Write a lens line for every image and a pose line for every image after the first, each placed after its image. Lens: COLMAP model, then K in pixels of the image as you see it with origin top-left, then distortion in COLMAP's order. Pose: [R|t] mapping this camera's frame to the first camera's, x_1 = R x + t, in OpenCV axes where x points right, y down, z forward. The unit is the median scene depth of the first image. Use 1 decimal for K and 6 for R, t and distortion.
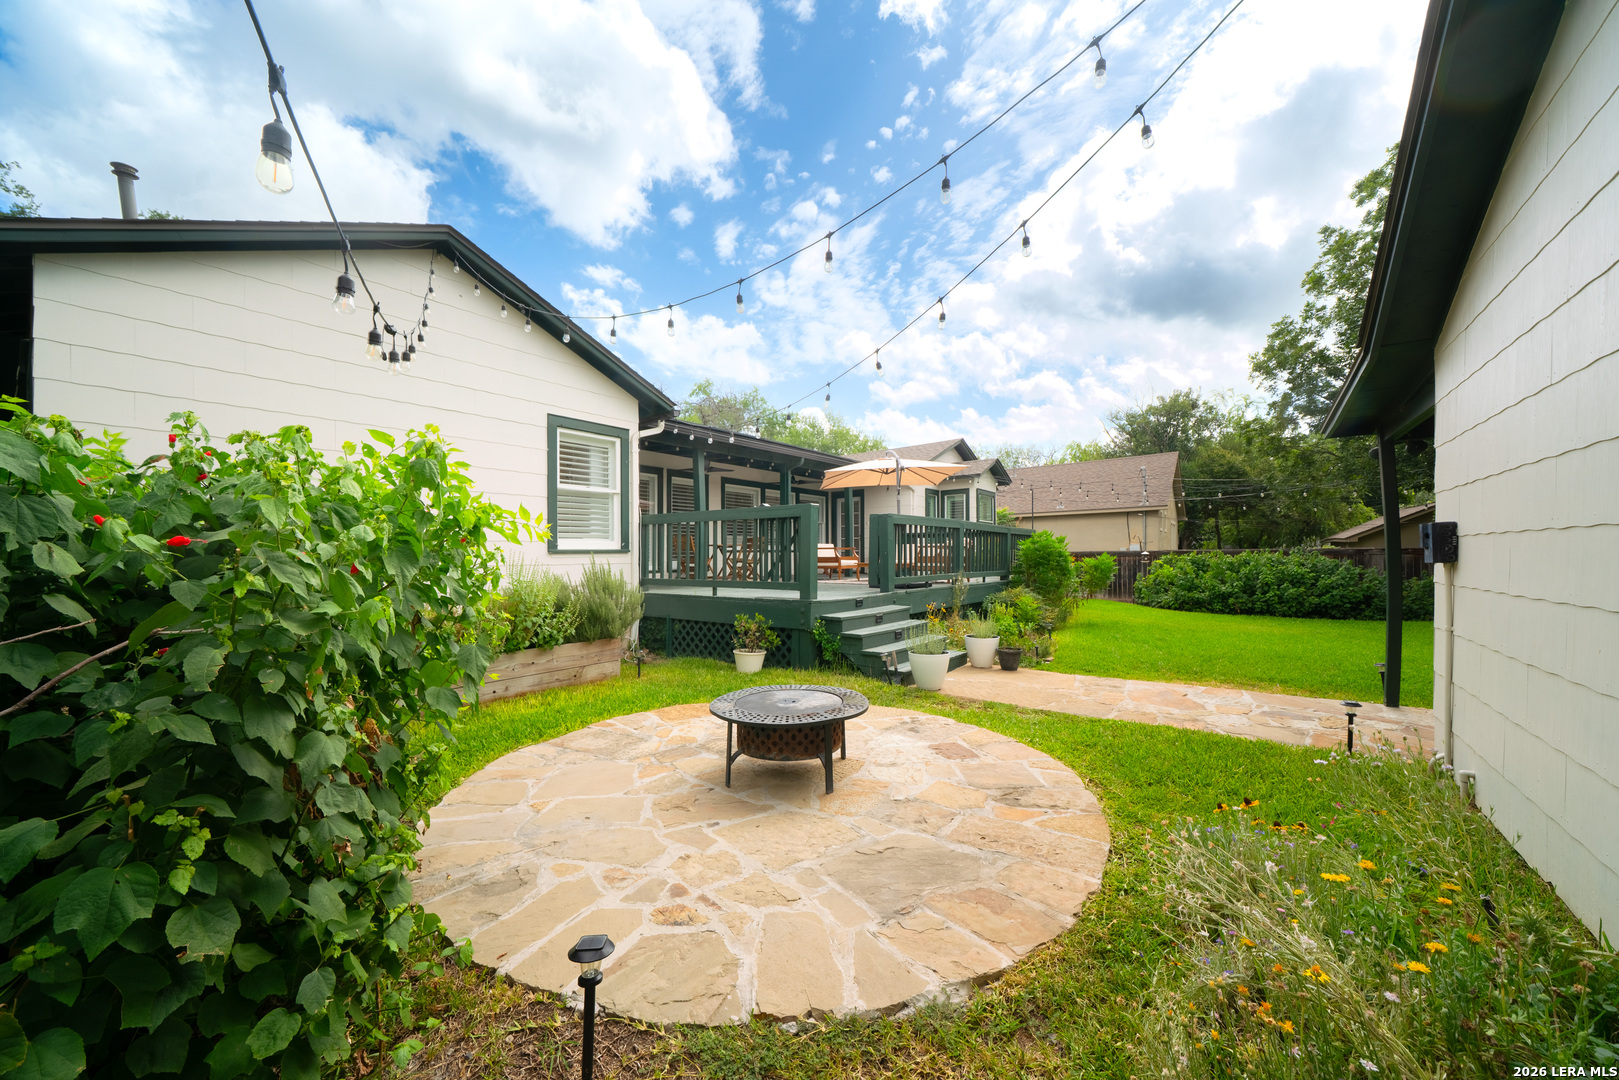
lens RADIAL K [[579.3, 0, 808.9], [0, 579.3, 550.3], [0, 0, 1]] dist [-0.007335, -0.000055]
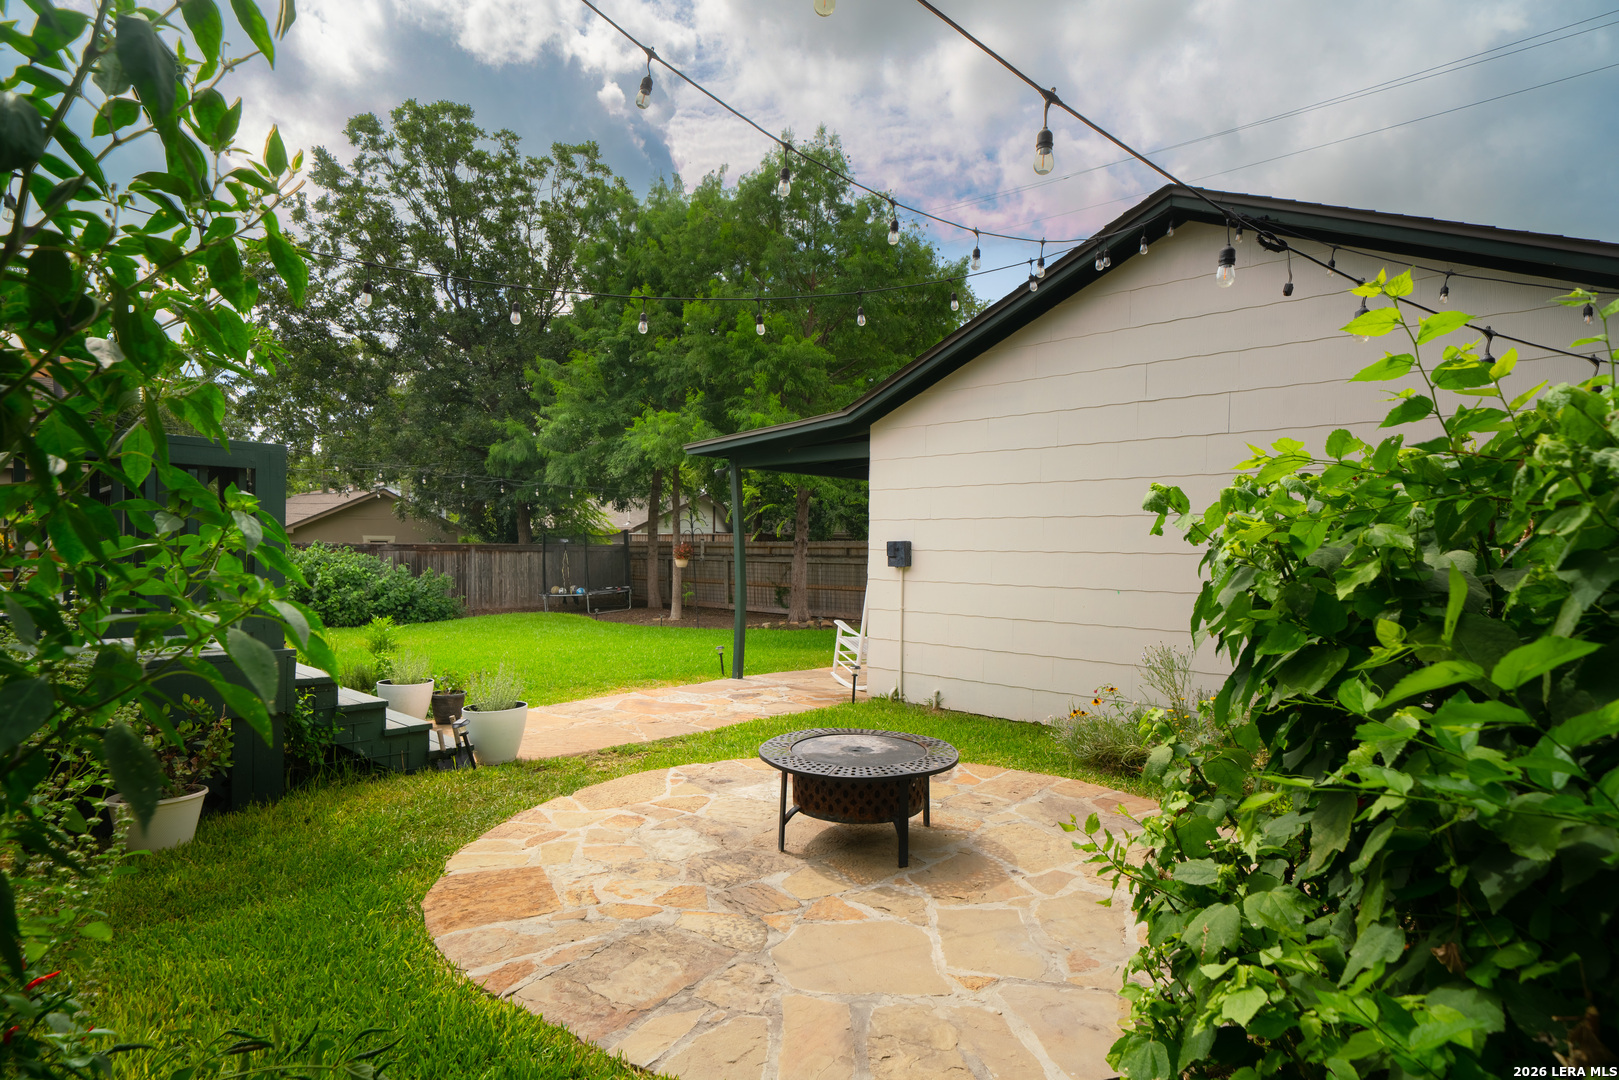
lens RADIAL K [[884.9, 0, 808.3], [0, 884.9, 543.6], [0, 0, 1]] dist [0.001327, 0.000143]
pose [[0.107028, 0.016278, 0.994123, -1.013738], [-0.023735, 0.999623, -0.013812, 0.007487], [-0.993973, -0.022117, 0.107374, 0.787670]]
